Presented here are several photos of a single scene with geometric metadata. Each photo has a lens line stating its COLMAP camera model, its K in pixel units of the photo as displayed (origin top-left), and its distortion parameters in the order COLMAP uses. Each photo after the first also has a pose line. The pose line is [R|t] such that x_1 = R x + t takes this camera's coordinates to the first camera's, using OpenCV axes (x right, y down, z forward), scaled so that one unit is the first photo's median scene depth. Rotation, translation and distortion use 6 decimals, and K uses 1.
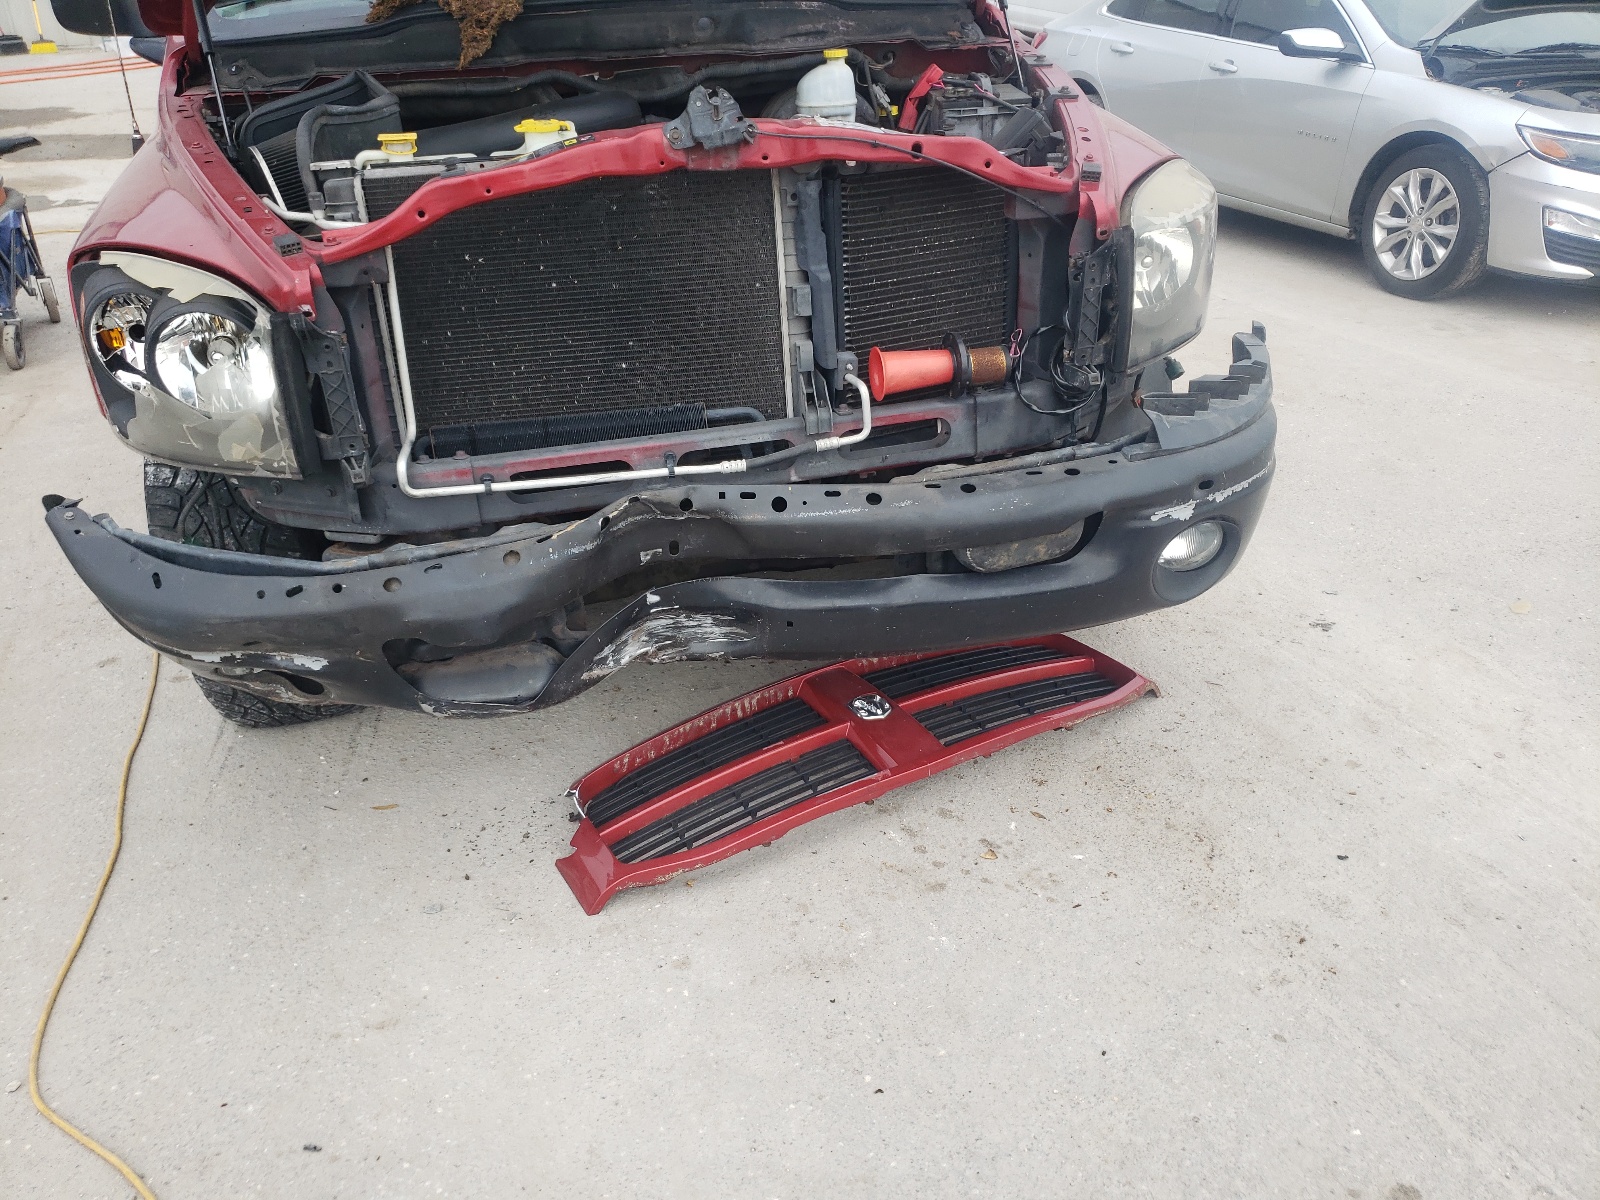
lens RADIAL K [[1166.0, 0, 800.0], [0, 1166.0, 600.0], [0, 0, 1]] dist [0.003411, -0.007536]
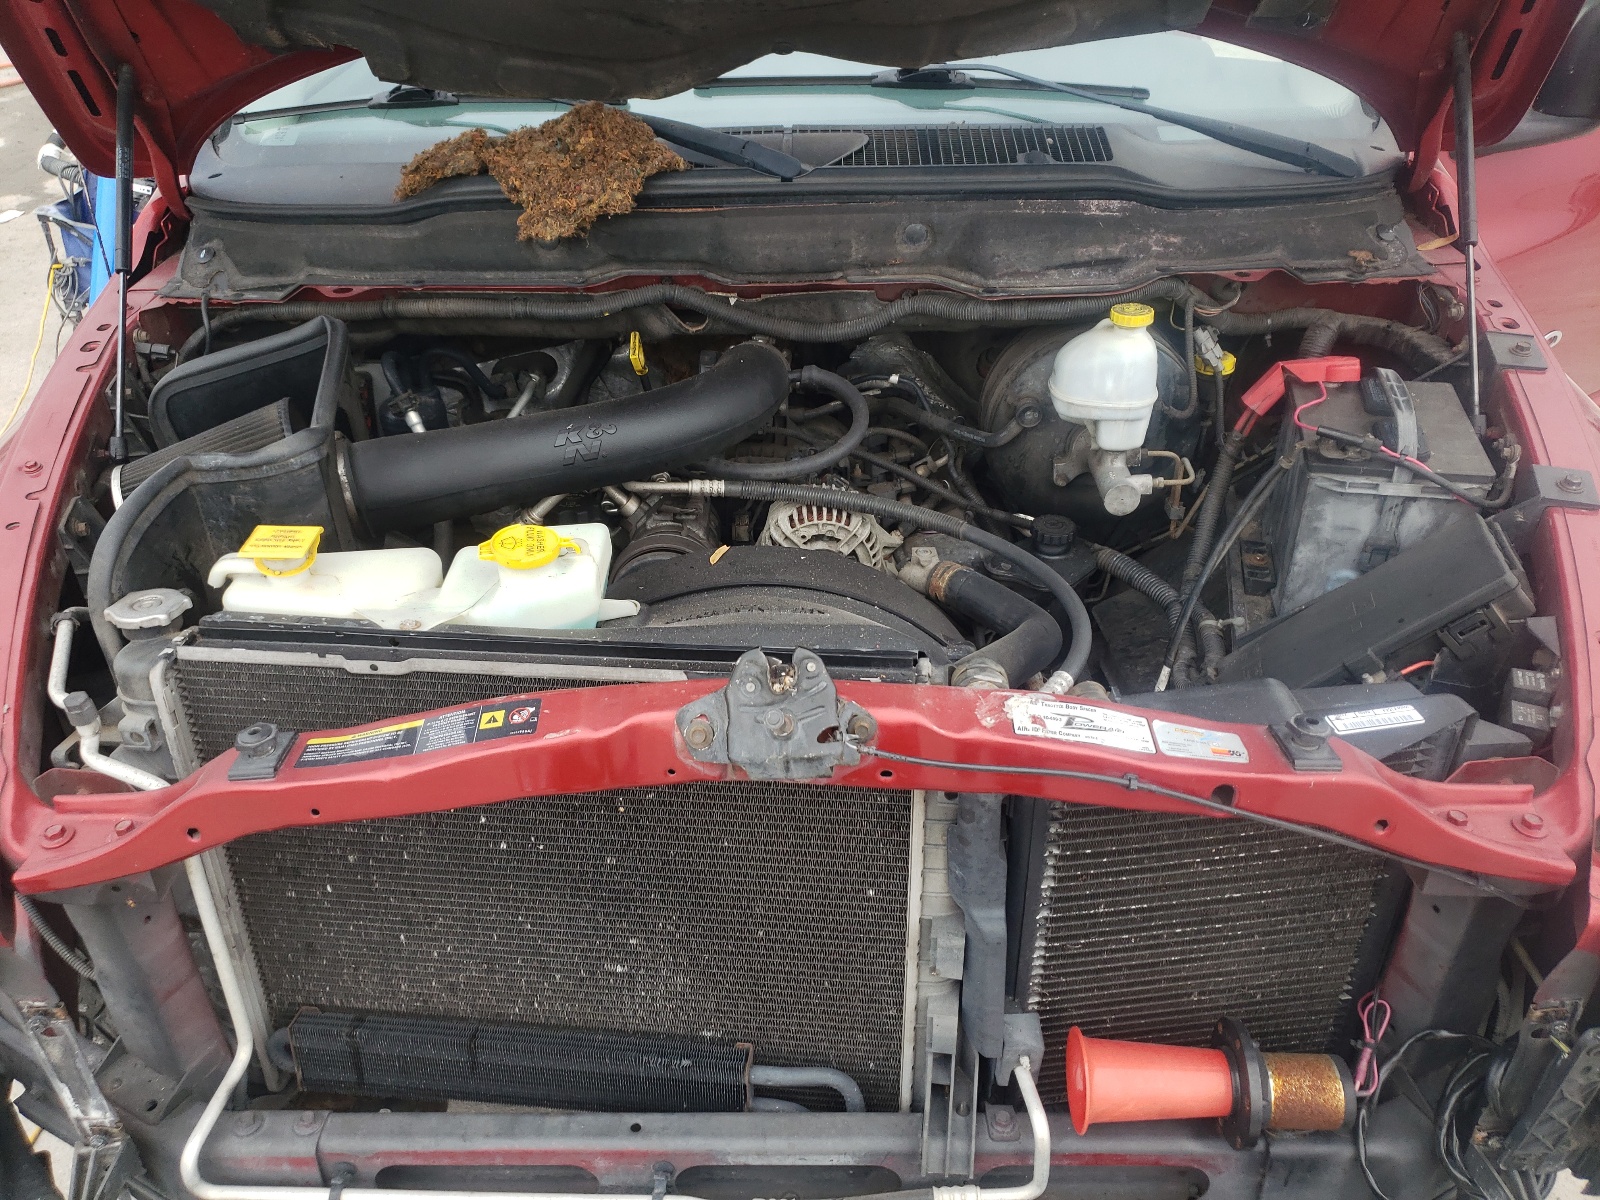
lens RADIAL K [[1166.0, 0, 800.0], [0, 1166.0, 600.0], [0, 0, 1]] dist [0.003411, -0.007536]
pose [[0.962717, 0.165754, -0.213778, 0.020244], [-0.144285, 0.983120, 0.112503, -0.389811], [0.228817, -0.077464, 0.970382, 0.418998]]
